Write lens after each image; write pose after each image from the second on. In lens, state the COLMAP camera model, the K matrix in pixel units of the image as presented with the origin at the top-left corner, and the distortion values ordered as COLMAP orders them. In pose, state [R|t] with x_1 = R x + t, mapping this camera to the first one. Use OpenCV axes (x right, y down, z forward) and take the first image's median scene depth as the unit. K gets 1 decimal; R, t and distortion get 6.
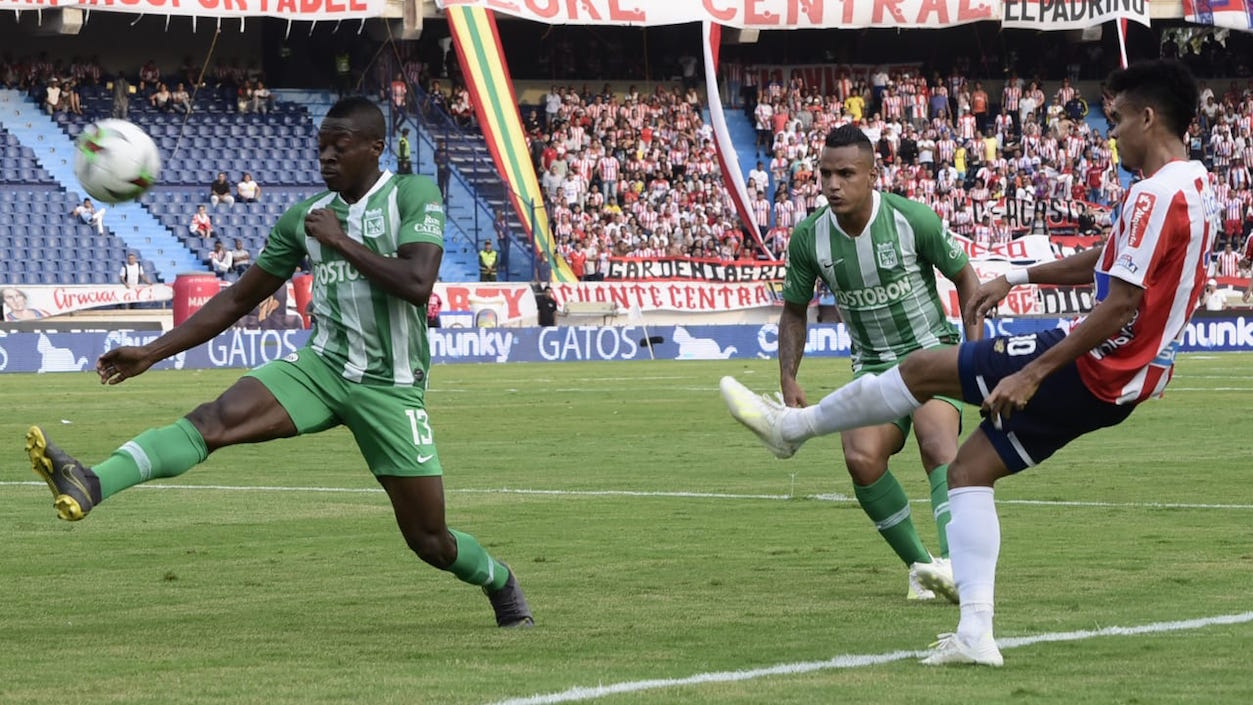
lens RADIAL K [[937.4, 0, 625.2], [0, 937.4, 354.1], [0, 0, 1]] dist [0.005357, 0.012171]
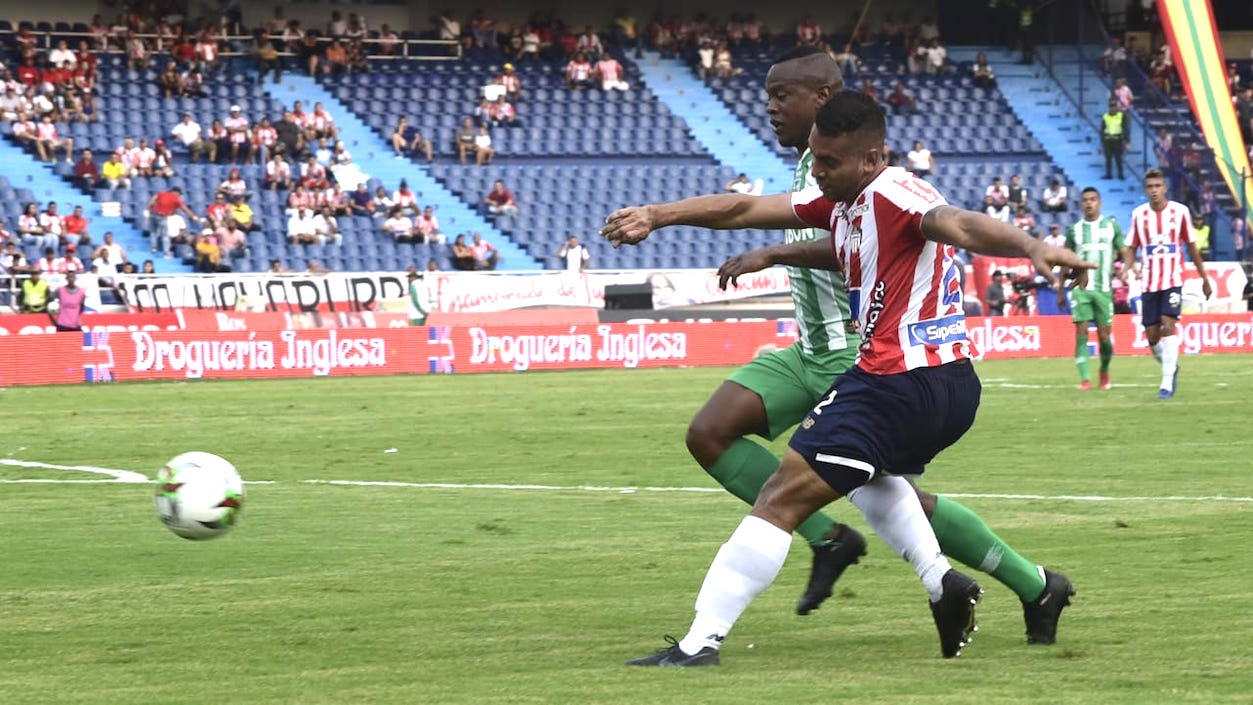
lens RADIAL K [[1084.8, 0, 629.1], [0, 1084.8, 357.5], [0, 0, 1]] dist [0.017043, 0.001180]
pose [[0.999652, -0.003992, -0.026066, -0.655672], [0.004163, 0.999970, 0.006532, 0.003907], [0.026039, -0.006638, 0.999639, -0.039743]]
